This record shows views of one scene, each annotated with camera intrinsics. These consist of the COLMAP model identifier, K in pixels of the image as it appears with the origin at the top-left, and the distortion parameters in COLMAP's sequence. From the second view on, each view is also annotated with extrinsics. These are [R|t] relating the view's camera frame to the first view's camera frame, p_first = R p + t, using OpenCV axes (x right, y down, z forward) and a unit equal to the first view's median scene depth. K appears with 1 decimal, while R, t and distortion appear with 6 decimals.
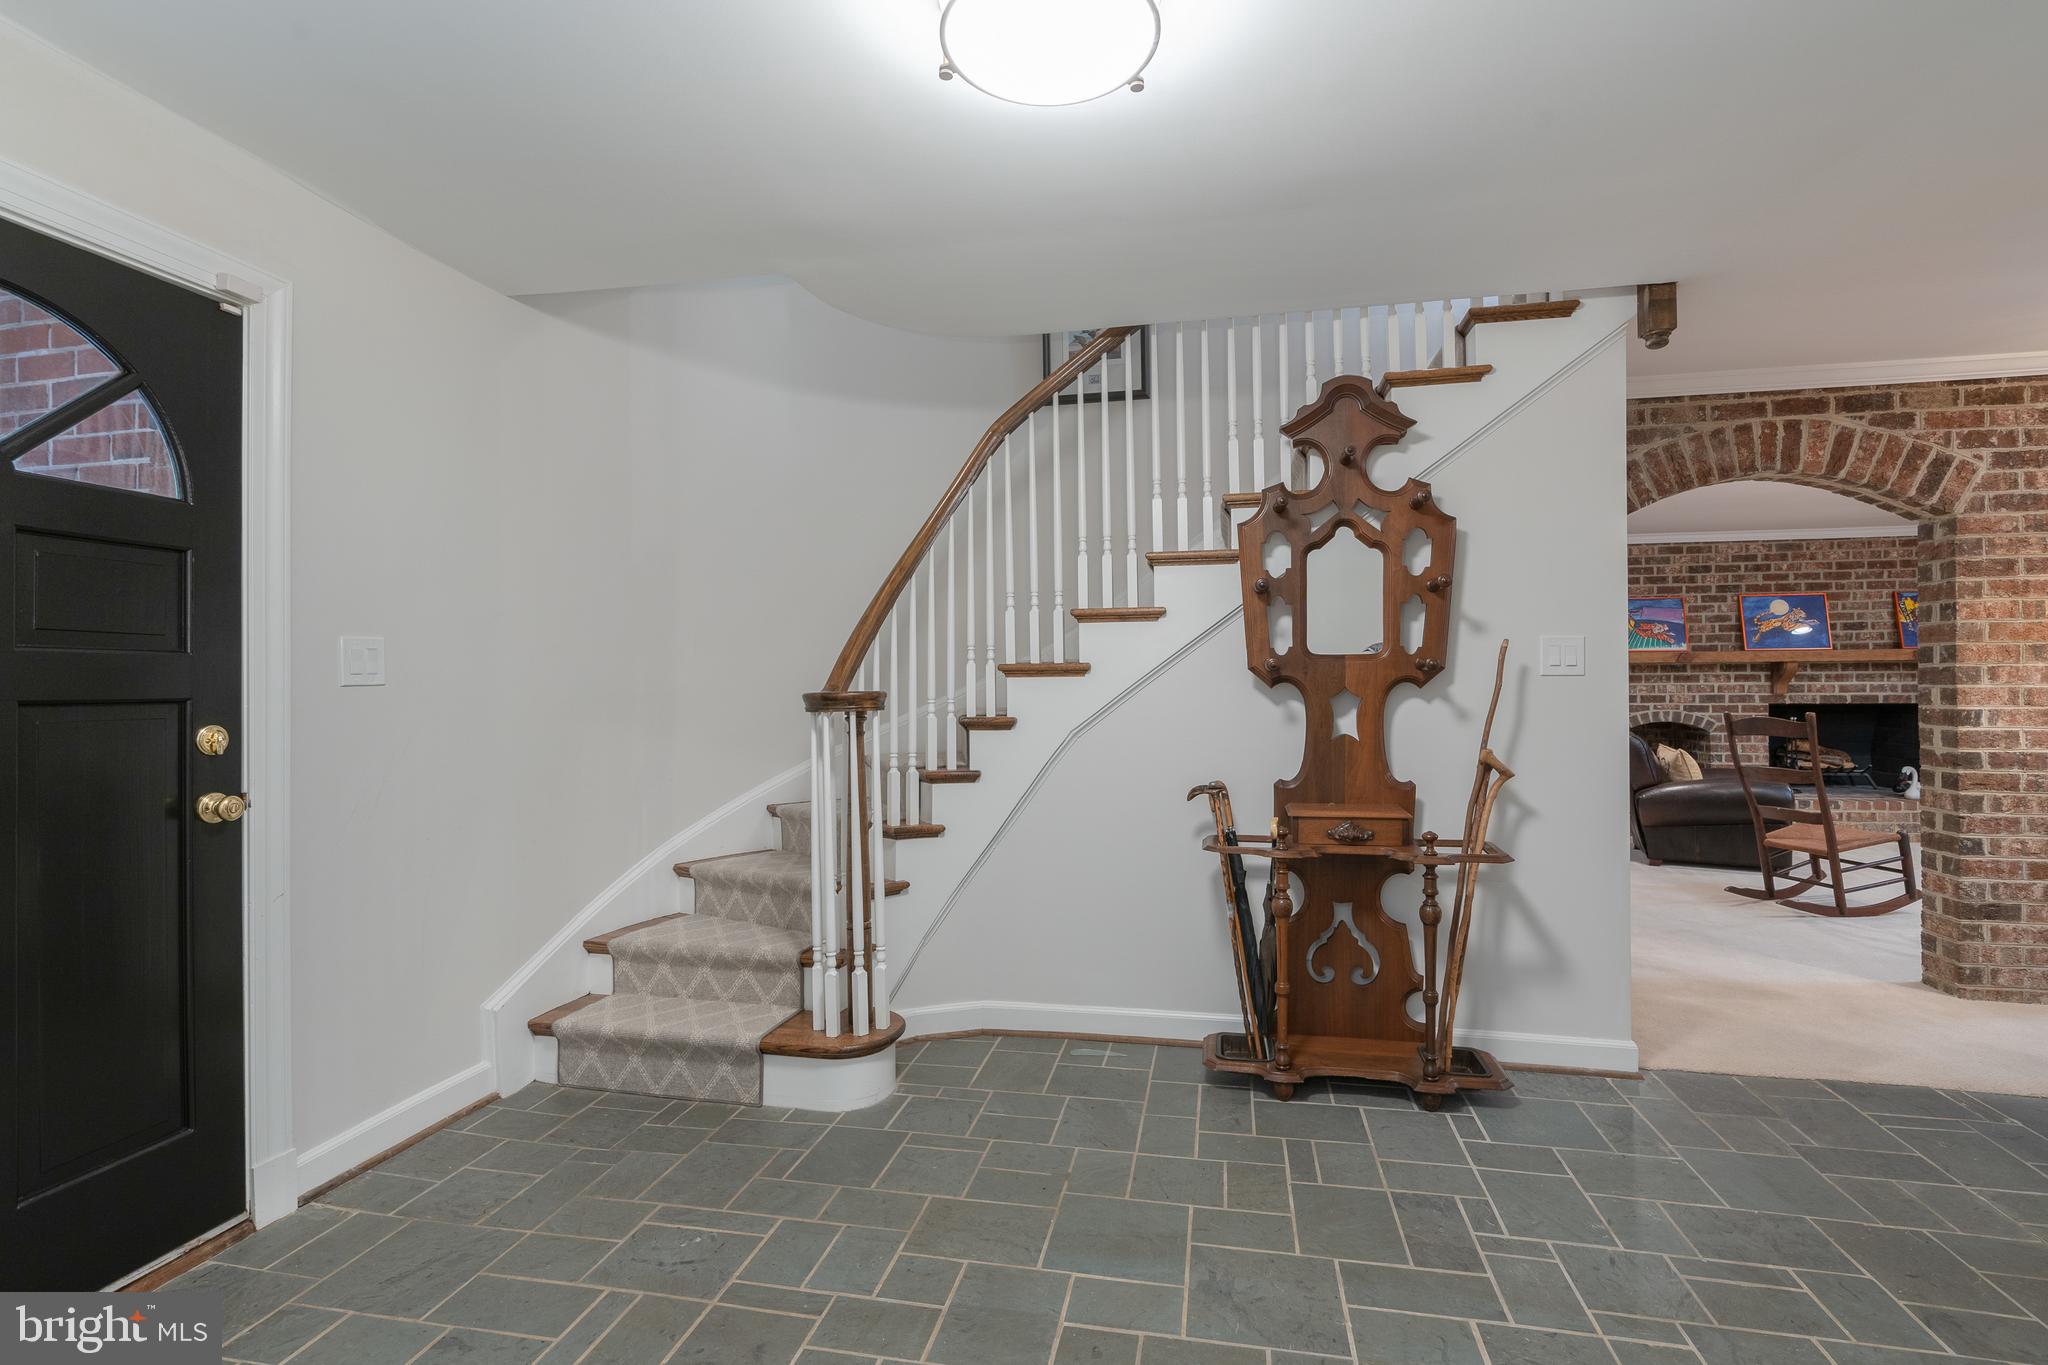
lens RADIAL K [[940.4, 0, 1017.5], [0, 940.4, 679.8], [0, 0, 1]] dist [-0.008894, 0.003463]
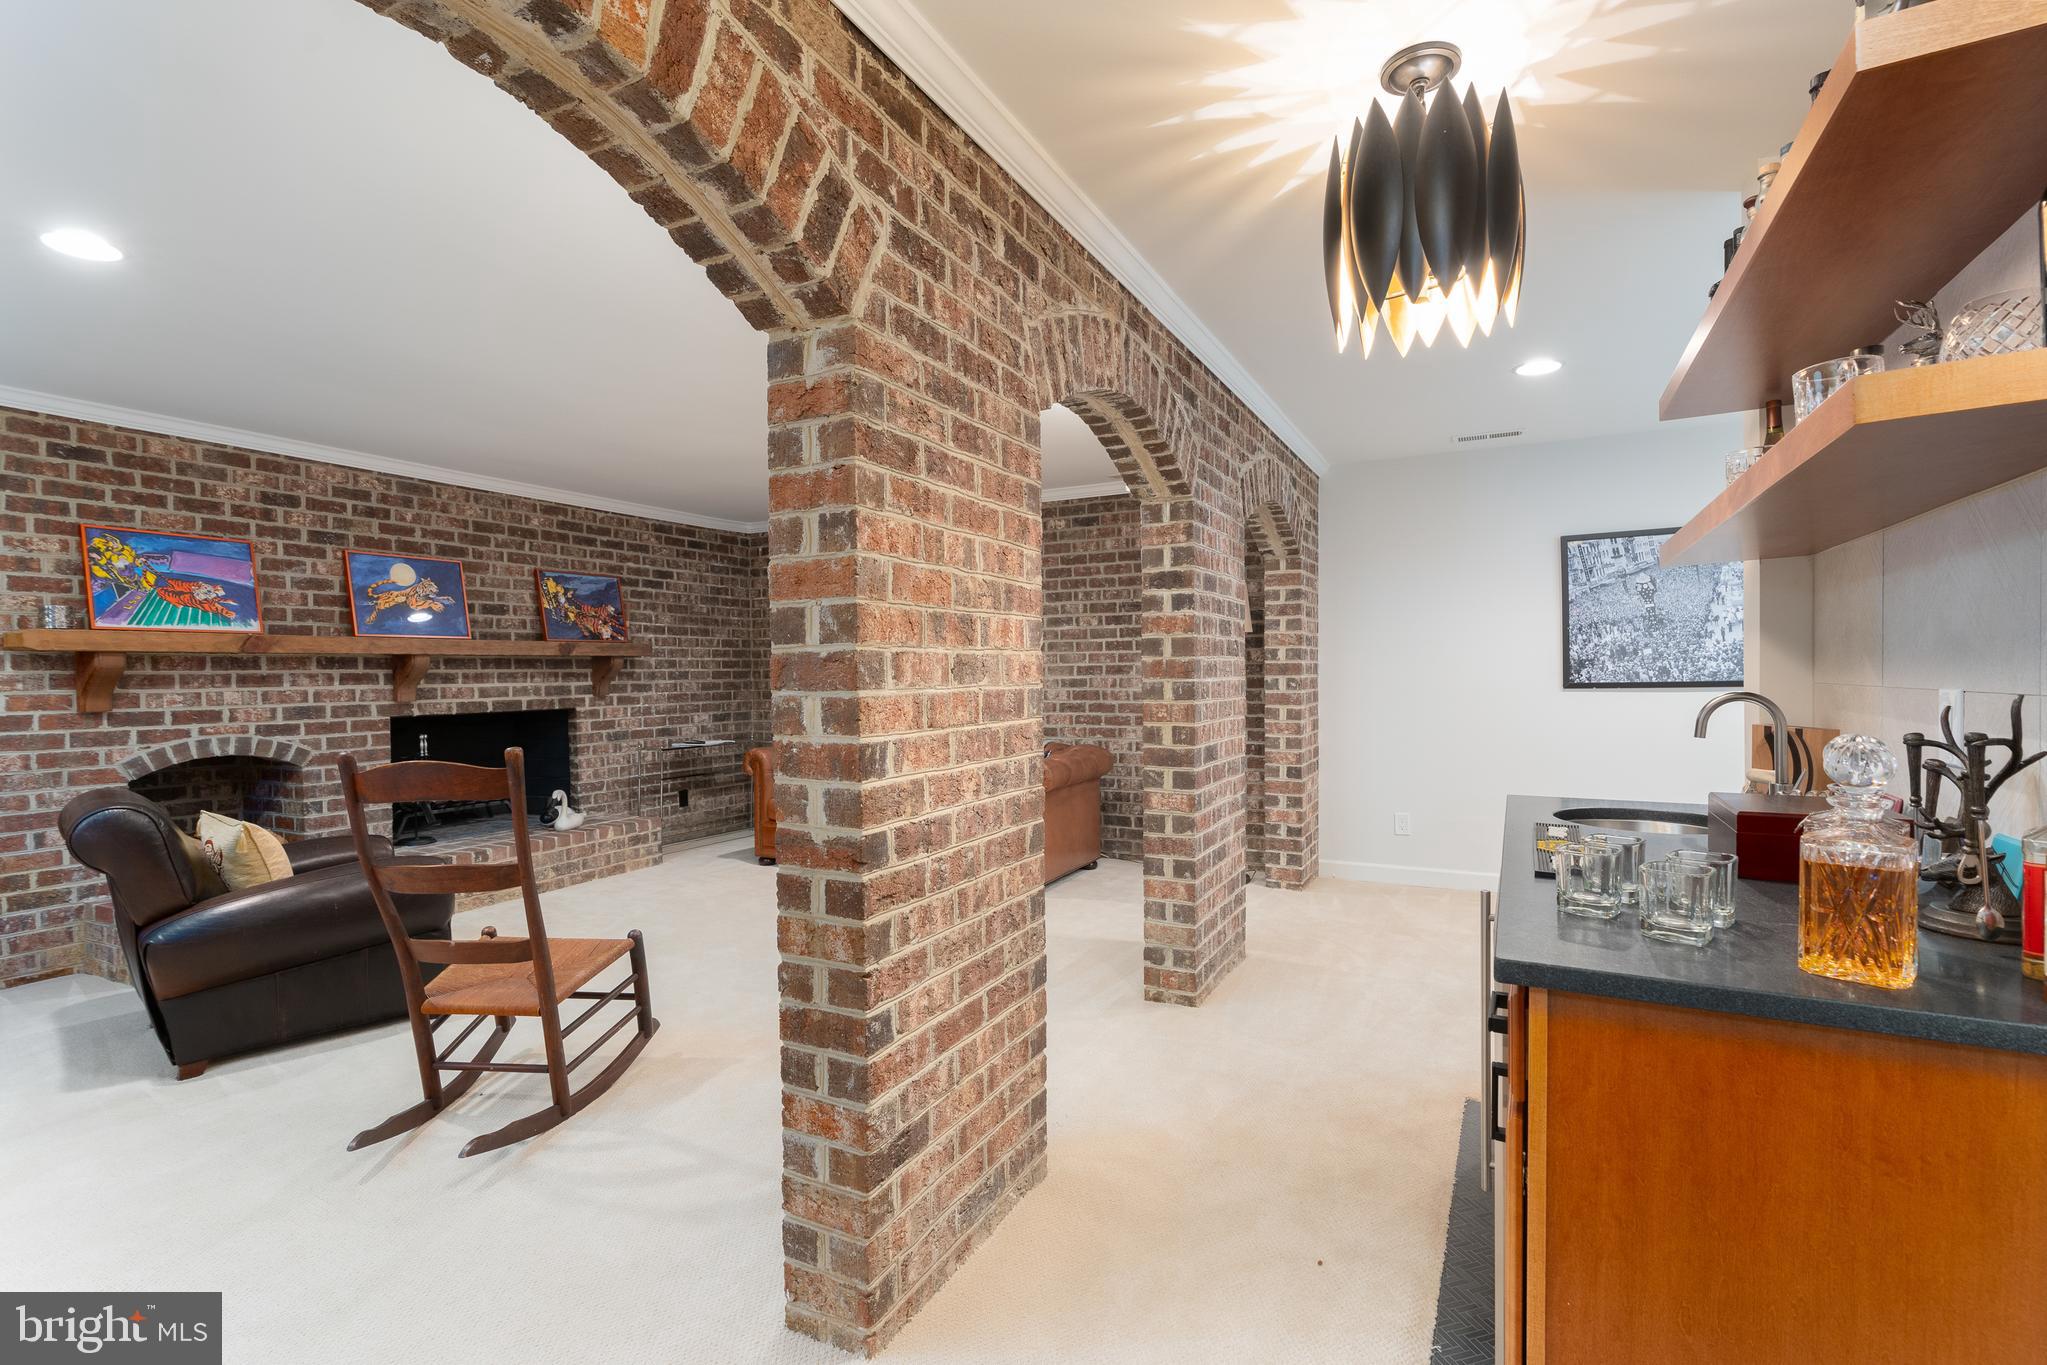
lens RADIAL K [[939.9, 0, 1036.3], [0, 939.9, 689.9], [0, 0, 1]] dist [-0.008894, 0.003463]
pose [[0.261904, -0.015344, 0.964972, 0.305119], [0.006319, 0.999879, 0.014184, -0.000561], [-0.965073, 0.002383, 0.261969, 0.417121]]
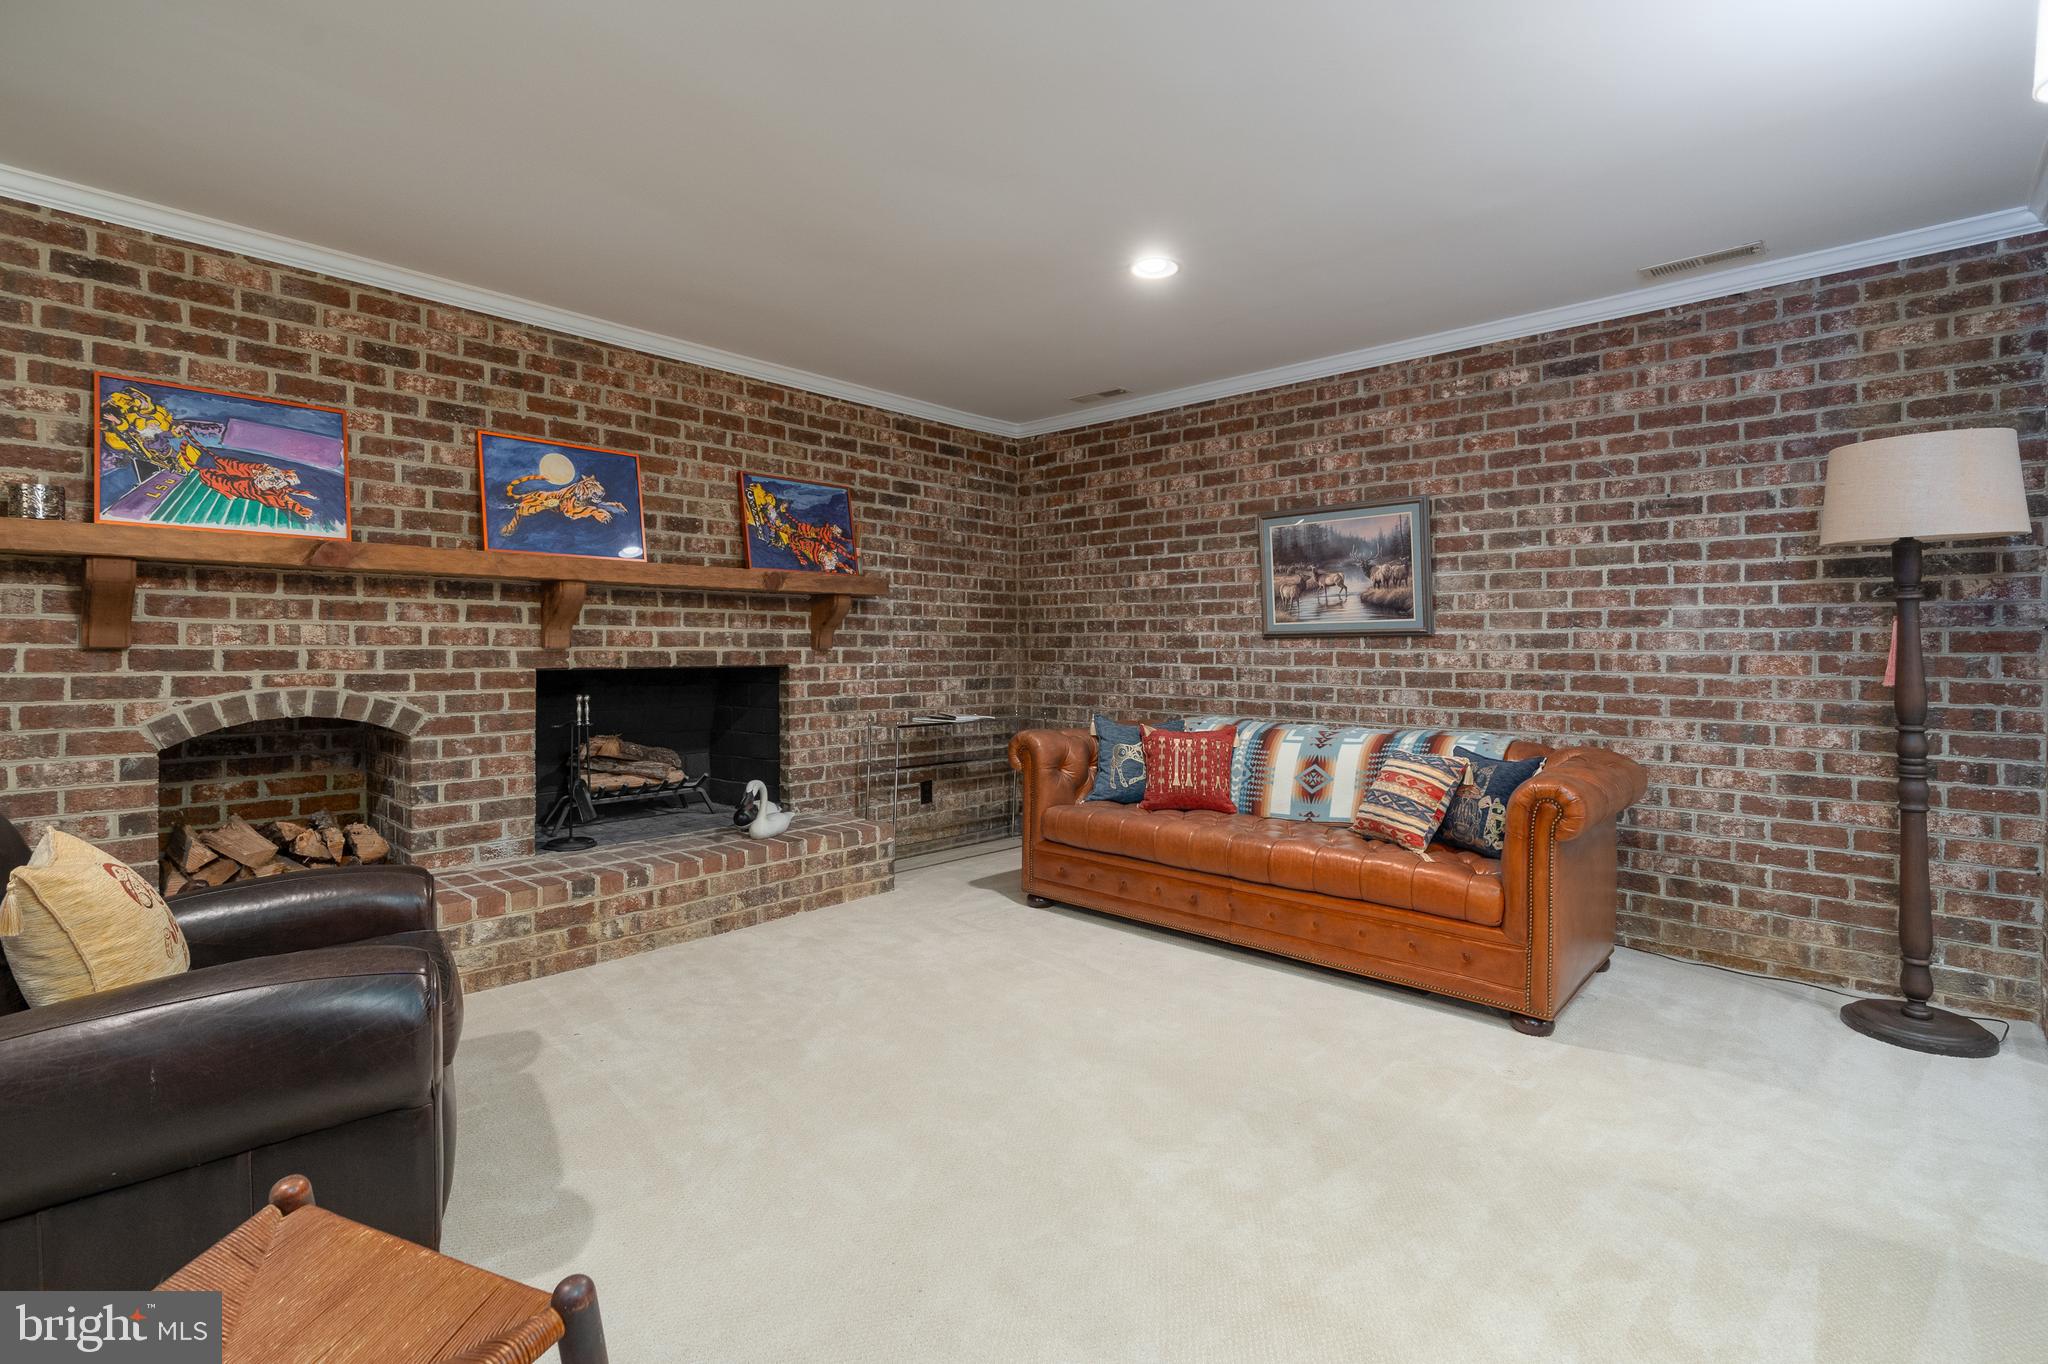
lens RADIAL K [[940.4, 0, 1007.5], [0, 940.4, 653.2], [0, 0, 1]] dist [-0.008894, 0.003463]
pose [[0.525213, 0.002712, 0.850966, 0.578761], [-0.010494, 0.999940, 0.003290, 0.014924], [-0.850906, -0.010658, 0.525210, 0.604066]]
